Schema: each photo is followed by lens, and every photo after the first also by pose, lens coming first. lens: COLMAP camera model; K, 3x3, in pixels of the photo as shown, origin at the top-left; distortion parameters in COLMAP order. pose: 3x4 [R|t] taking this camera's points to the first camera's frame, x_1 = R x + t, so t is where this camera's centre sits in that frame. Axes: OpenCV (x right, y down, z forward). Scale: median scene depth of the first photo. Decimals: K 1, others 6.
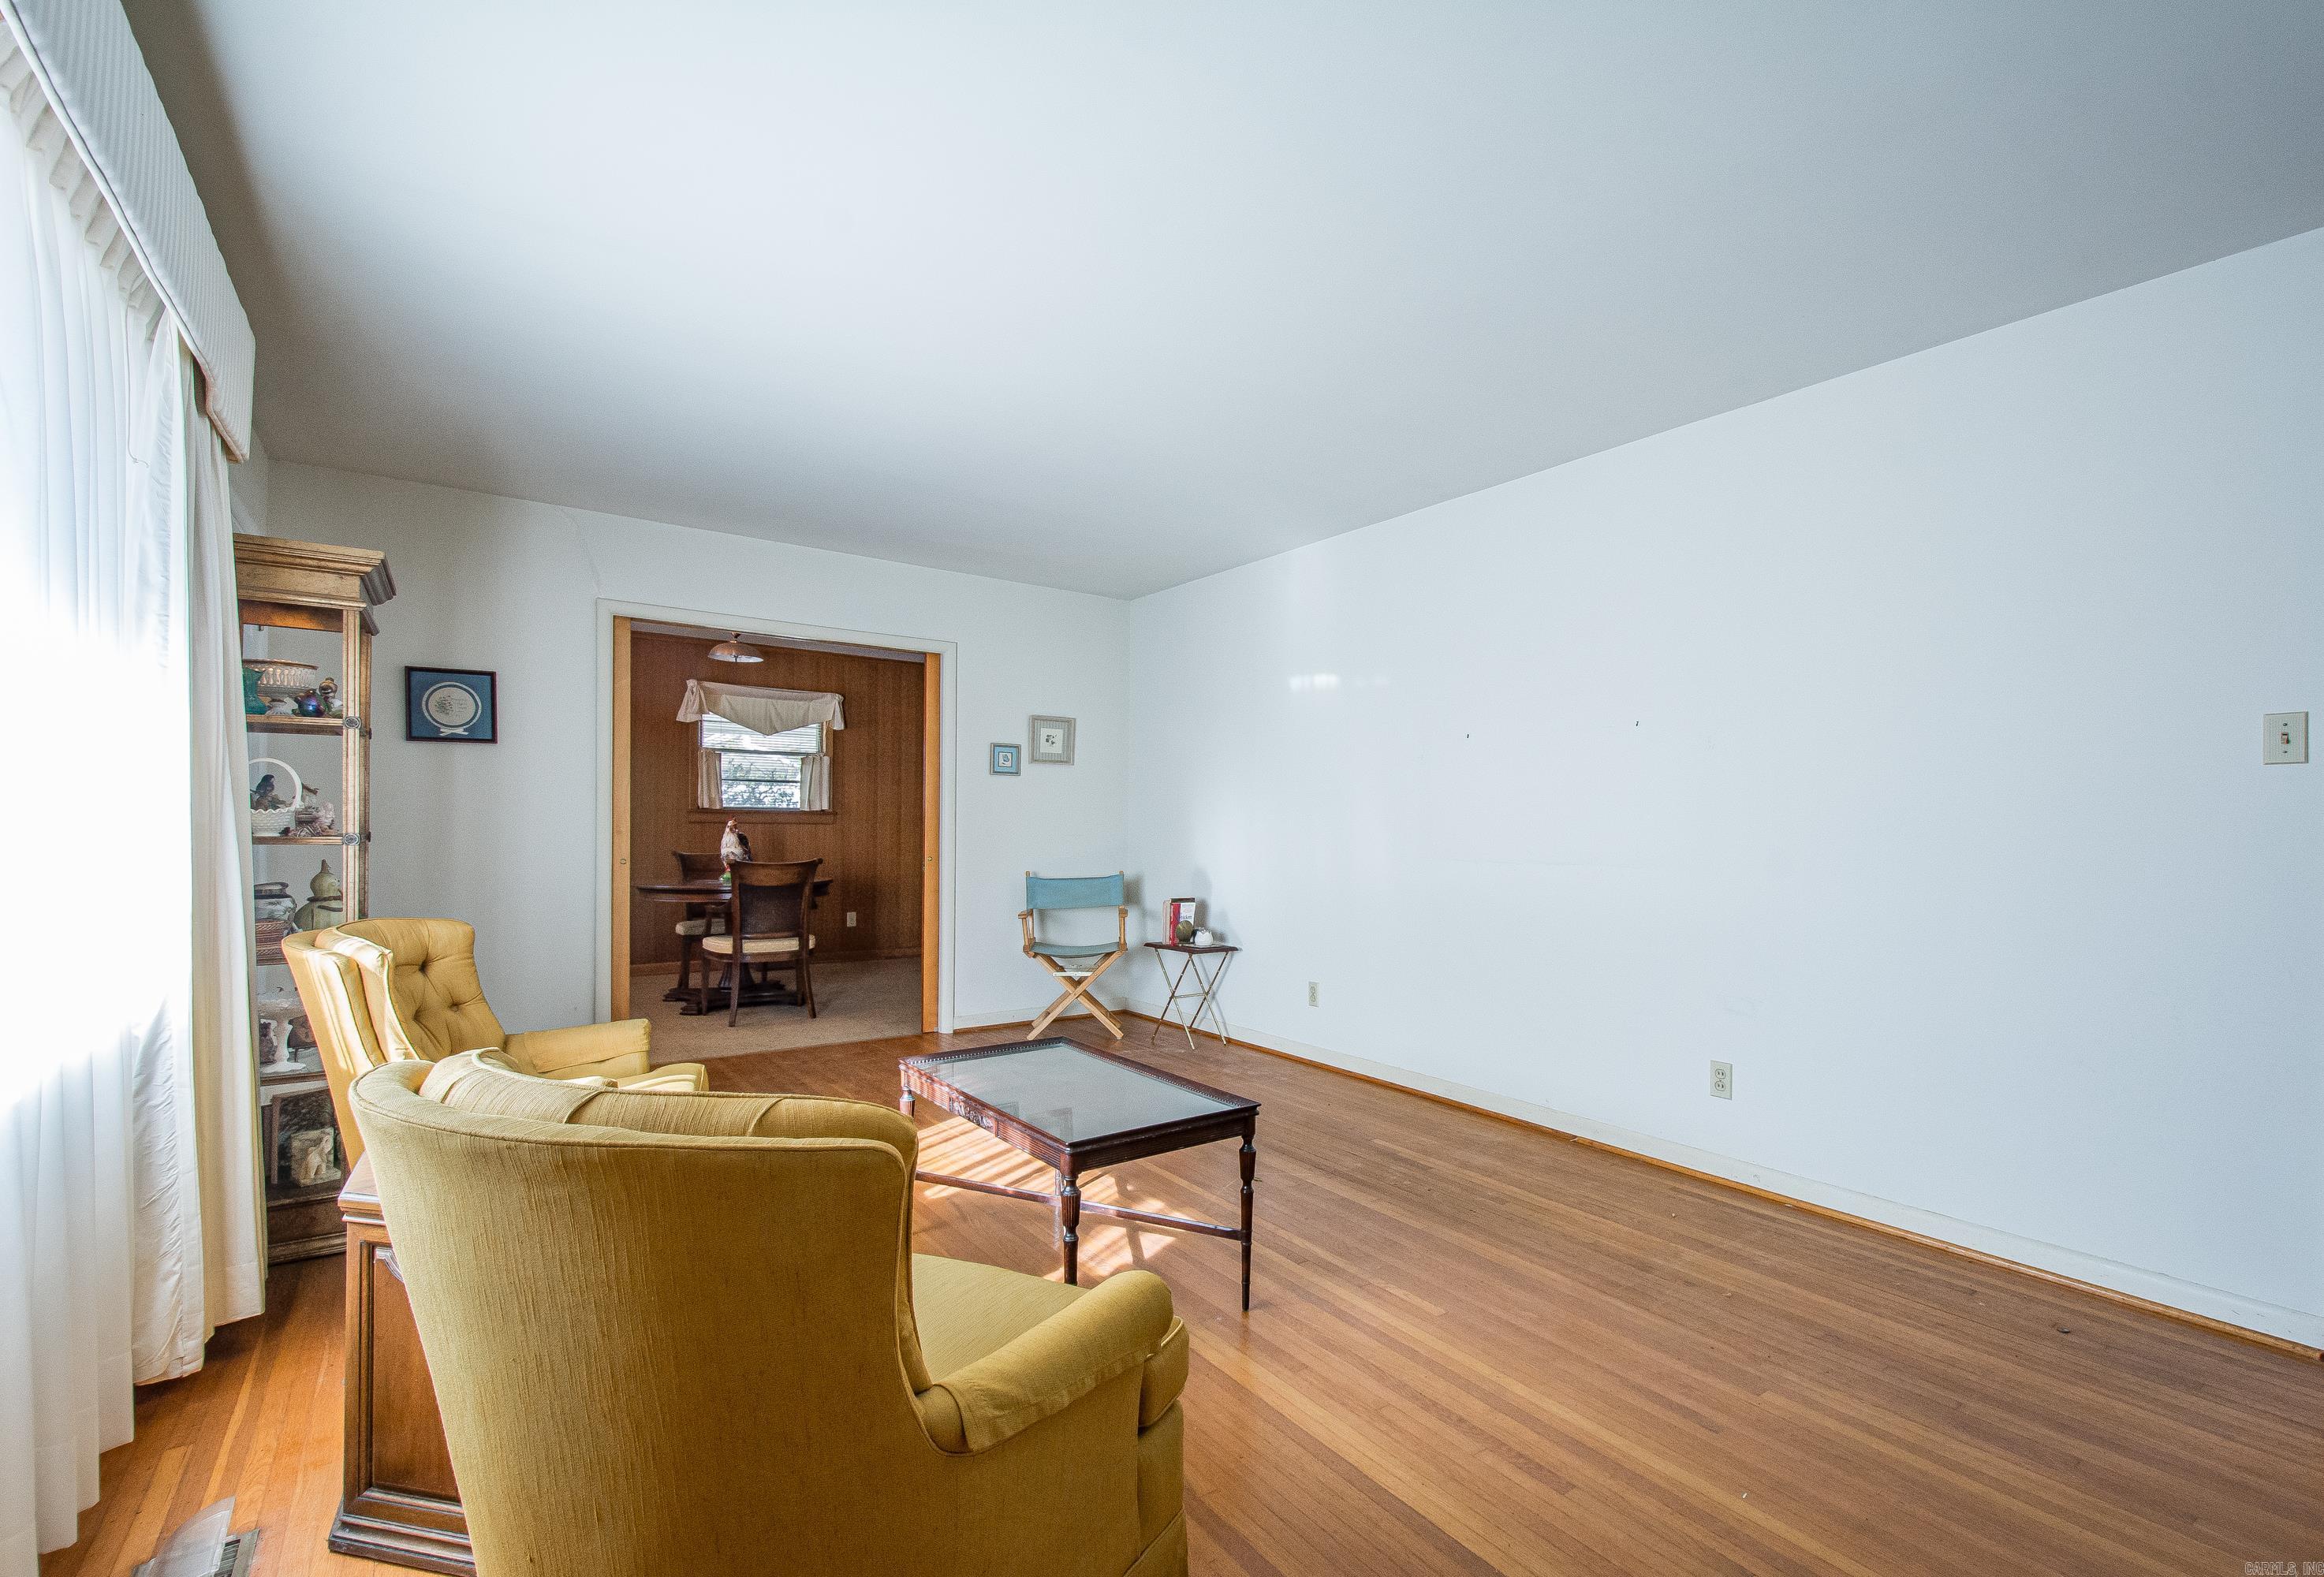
lens RADIAL K [[1048.4, 0, 1240.2], [0, 1048.4, 827.2], [0, 0, 1]] dist [-0.000677, 0.000058]
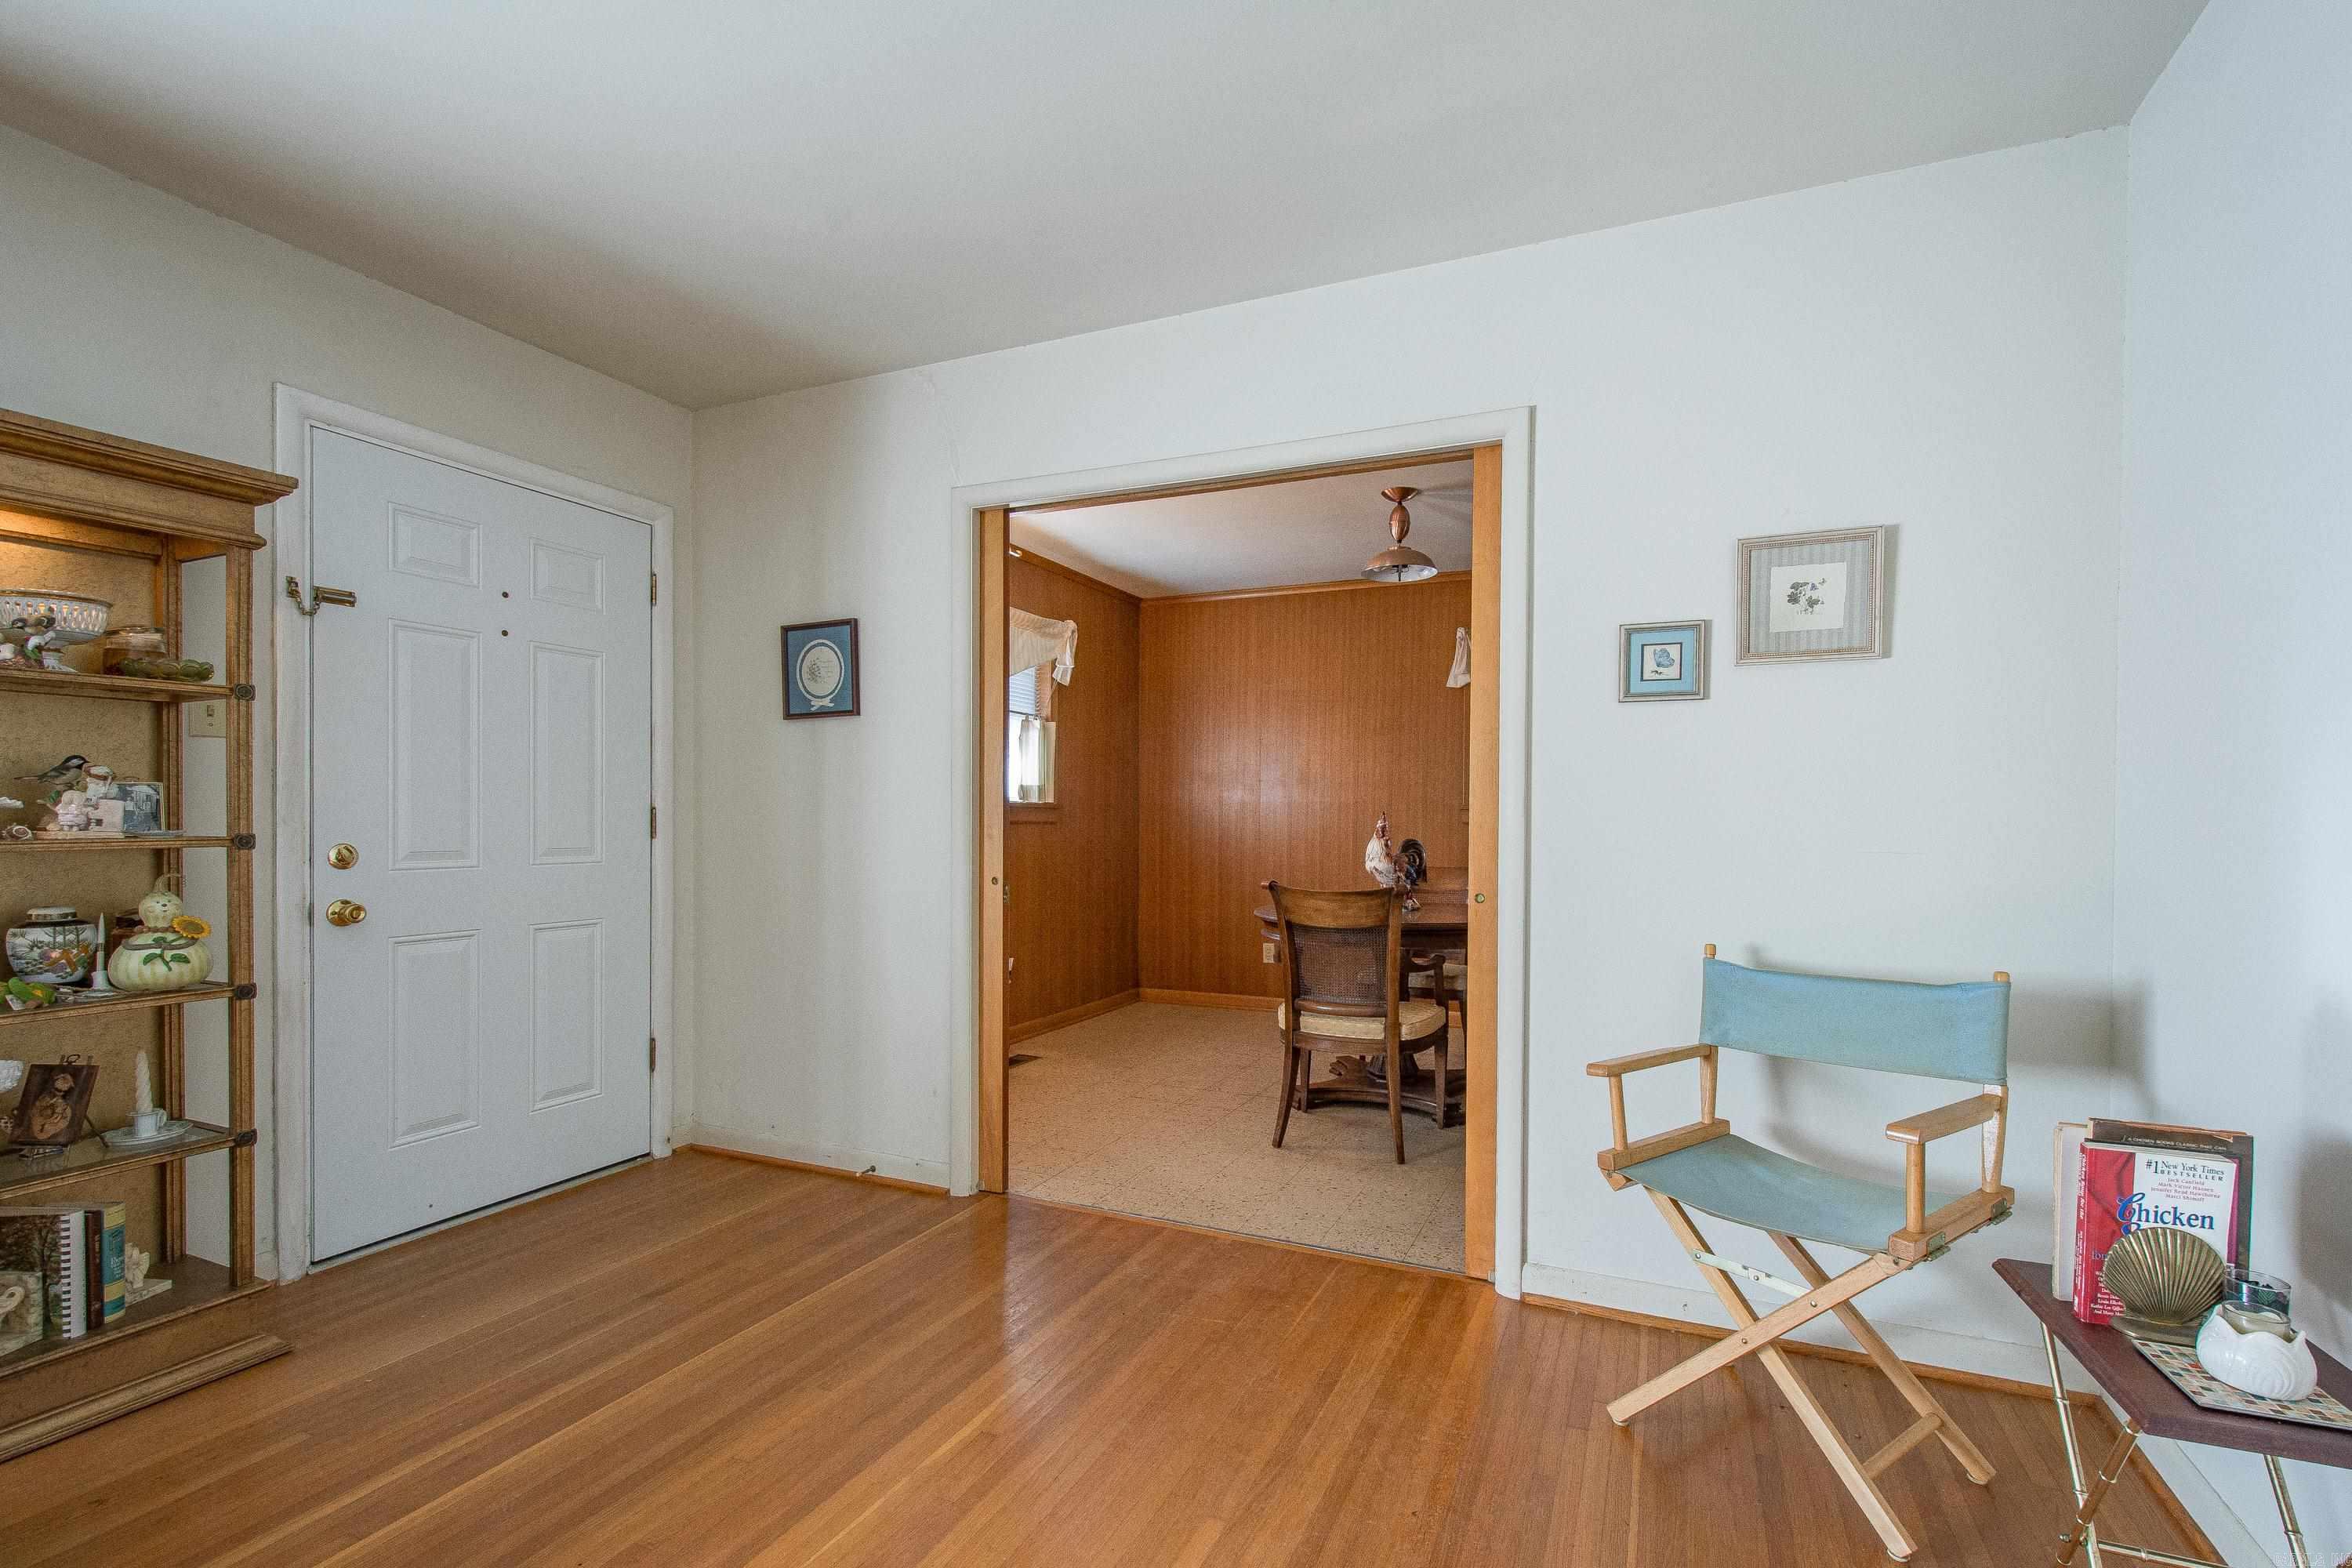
lens RADIAL K [[1042.2, 0, 1226.9], [0, 1042.2, 835.1], [0, 0, 1]] dist [0.014149, 0.000404]
pose [[0.488410, 0.004471, -0.872603, 0.045942], [-0.001909, 0.999990, 0.004055, 0.000824], [0.872612, -0.000315, 0.488413, 0.663766]]
